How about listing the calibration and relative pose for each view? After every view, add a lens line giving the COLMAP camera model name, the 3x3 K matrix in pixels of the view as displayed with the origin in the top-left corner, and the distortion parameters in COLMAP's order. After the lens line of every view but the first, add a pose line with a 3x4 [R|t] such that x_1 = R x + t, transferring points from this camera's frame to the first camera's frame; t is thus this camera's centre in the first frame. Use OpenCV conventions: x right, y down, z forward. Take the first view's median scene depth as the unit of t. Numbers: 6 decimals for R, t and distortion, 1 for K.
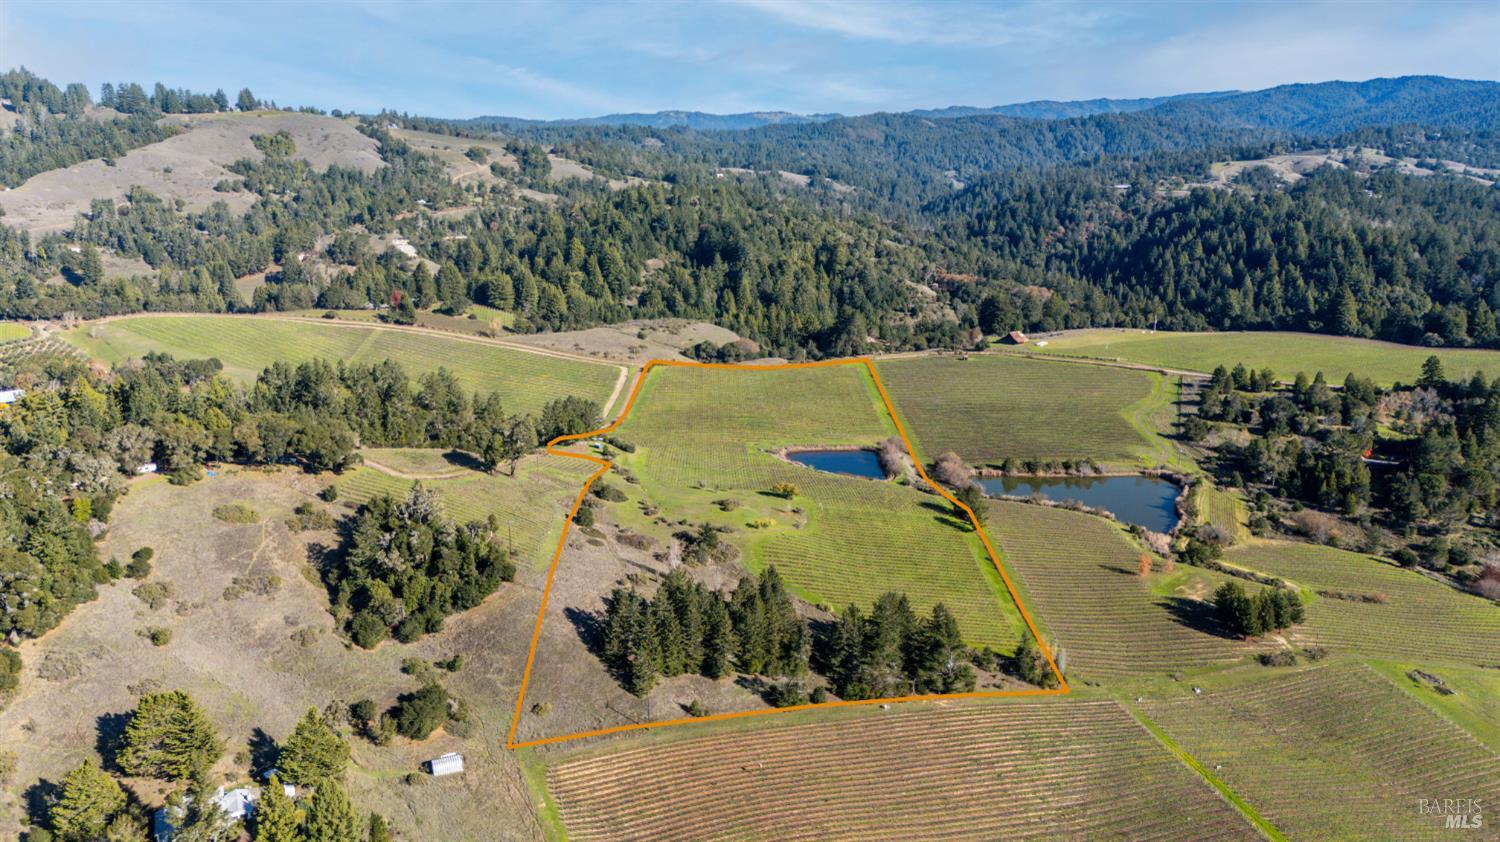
lens RADIAL K [[1094.5, 0, 745.3], [0, 1094.5, 424.2], [0, 0, 1]] dist [0.090705, -0.122375]
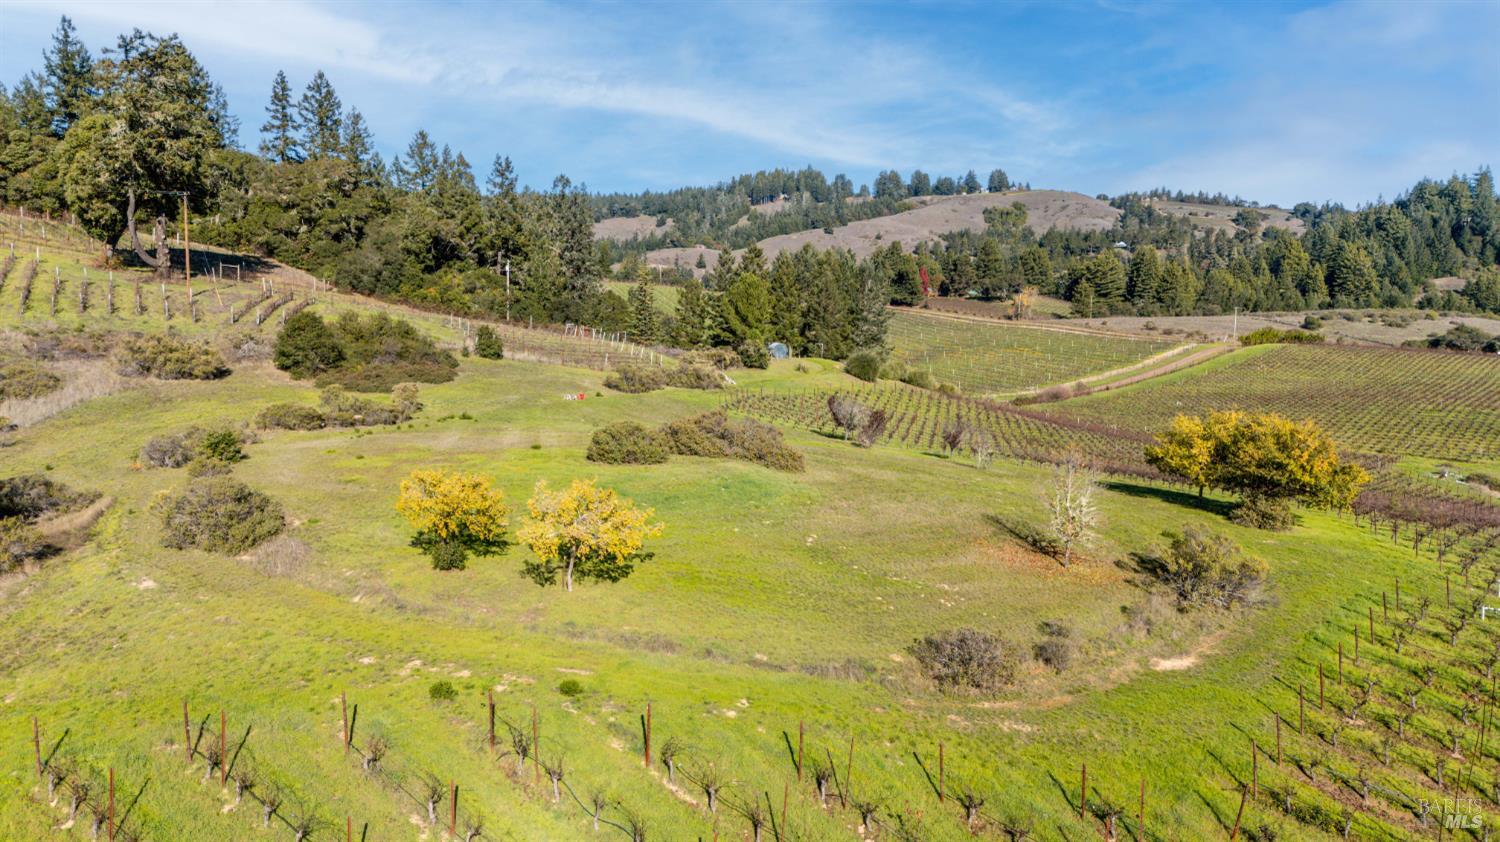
lens RADIAL K [[1094.5, 0, 745.3], [0, 1094.5, 424.2], [0, 0, 1]] dist [0.090705, -0.122375]
pose [[0.740853, 0.067612, -0.668255, 0.035704], [-0.167521, 0.982079, -0.086356, 0.033136], [0.650441, 0.175924, 0.738903, 0.339287]]
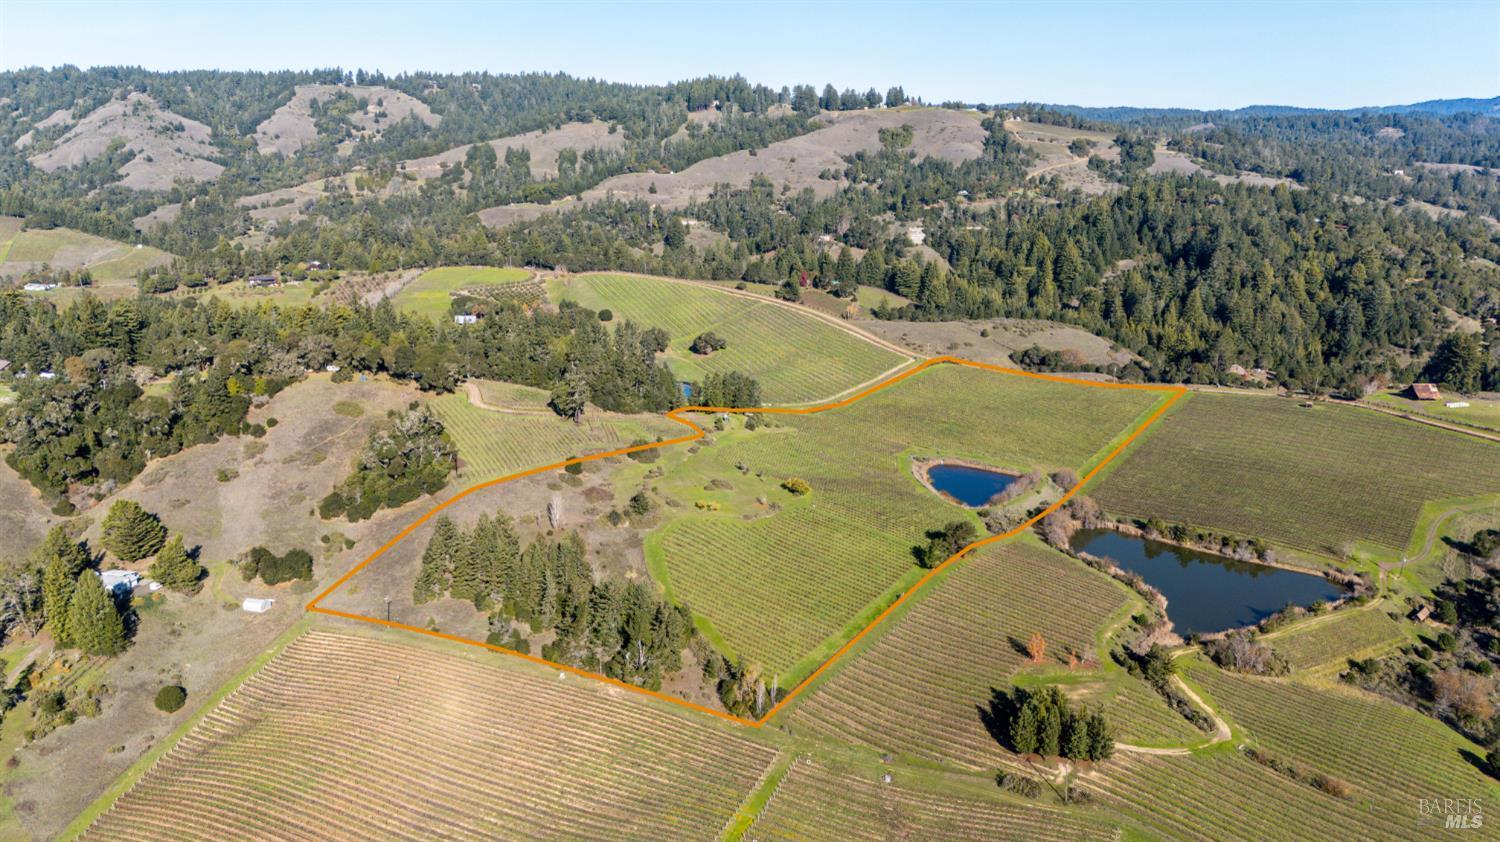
lens RADIAL K [[1094.5, 0, 745.3], [0, 1094.5, 424.2], [0, 0, 1]] dist [0.090705, -0.122375]
pose [[0.781266, 0.163672, -0.602357, 0.237673], [-0.159887, 0.985289, 0.060346, -0.019065], [0.603373, 0.049163, 0.795942, 0.072424]]
